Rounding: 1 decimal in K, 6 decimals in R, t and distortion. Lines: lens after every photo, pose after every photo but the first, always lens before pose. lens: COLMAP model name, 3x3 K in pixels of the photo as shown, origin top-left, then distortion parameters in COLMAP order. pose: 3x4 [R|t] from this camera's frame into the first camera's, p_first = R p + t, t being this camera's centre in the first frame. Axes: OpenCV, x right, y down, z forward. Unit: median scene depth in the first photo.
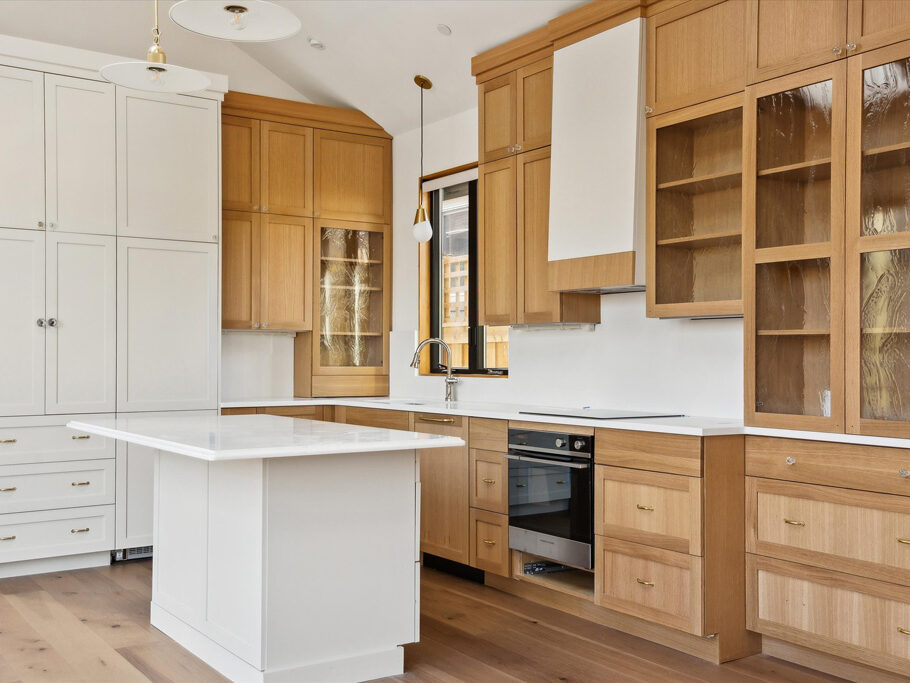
lens RADIAL K [[994.8, 0, 448.7], [0, 994.8, 346.8], [0, 0, 1]] dist [0.067941, 0.000000]
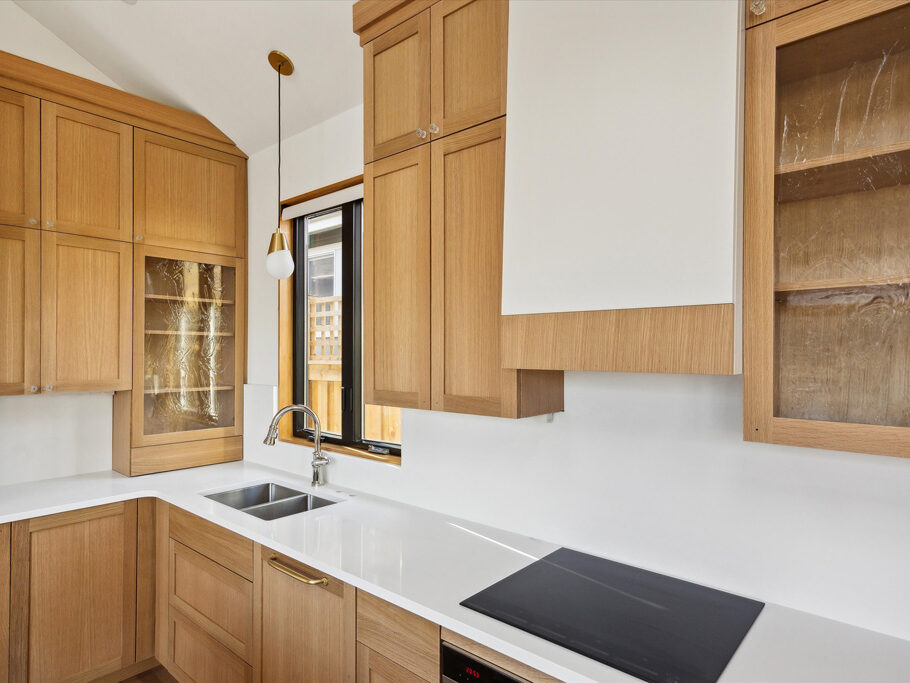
lens RADIAL K [[537.2, 0, 462.4], [0, 537.2, 352.5], [0, 0, 1]] dist [0.006569, 0.003391]
pose [[0.963003, 0.001304, 0.269486, -0.003829], [-0.004350, 0.999933, 0.010705, -0.061268], [-0.269454, -0.011481, 0.962945, 0.643567]]
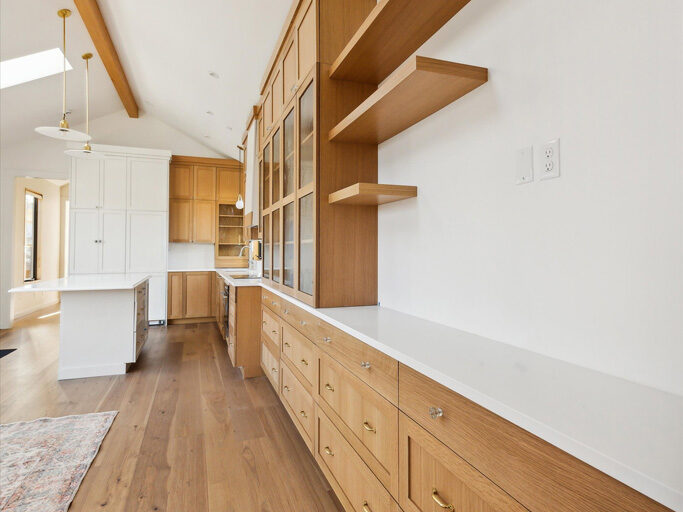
lens RADIAL K [[384.9, 0, 335.0], [0, 384.9, 239.2], [0, 0, 1]] dist [0.014769, -0.001743]
pose [[0.972960, -0.009342, -0.230785, 0.499982], [0.004893, 0.999791, -0.019843, -0.004746], [0.230922, 0.018177, 0.972802, 0.086649]]
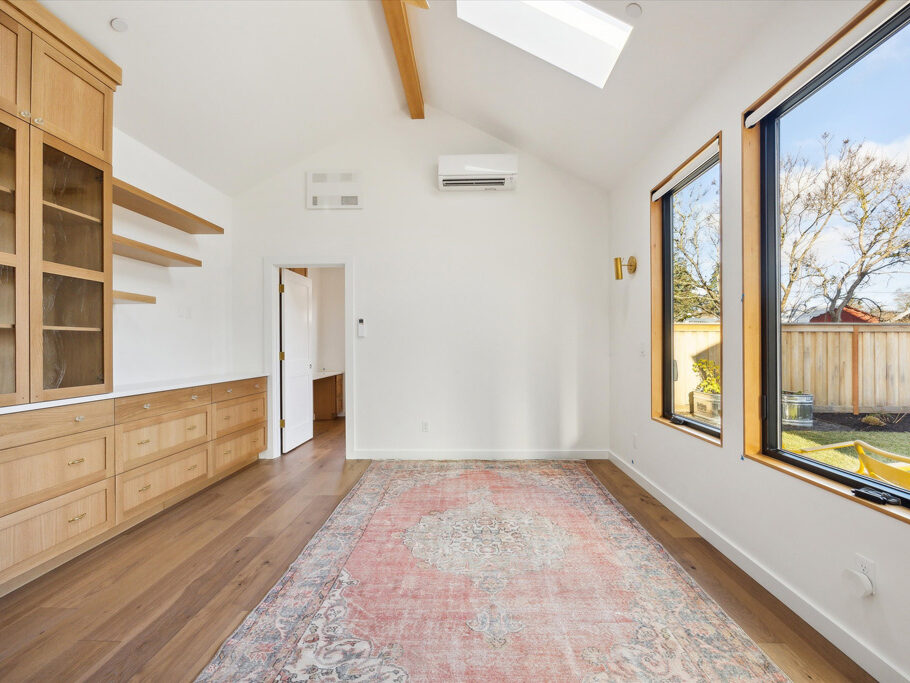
lens RADIAL K [[402.7, 0, 457.3], [0, 402.7, 344.8], [0, 0, 1]] dist [-0.006759, 0.003691]
pose [[-0.814530, 0.002243, 0.580117, -0.160702], [-0.003873, 0.999949, -0.009305, 0.005966], [-0.580108, -0.009826, -0.814480, 0.589832]]
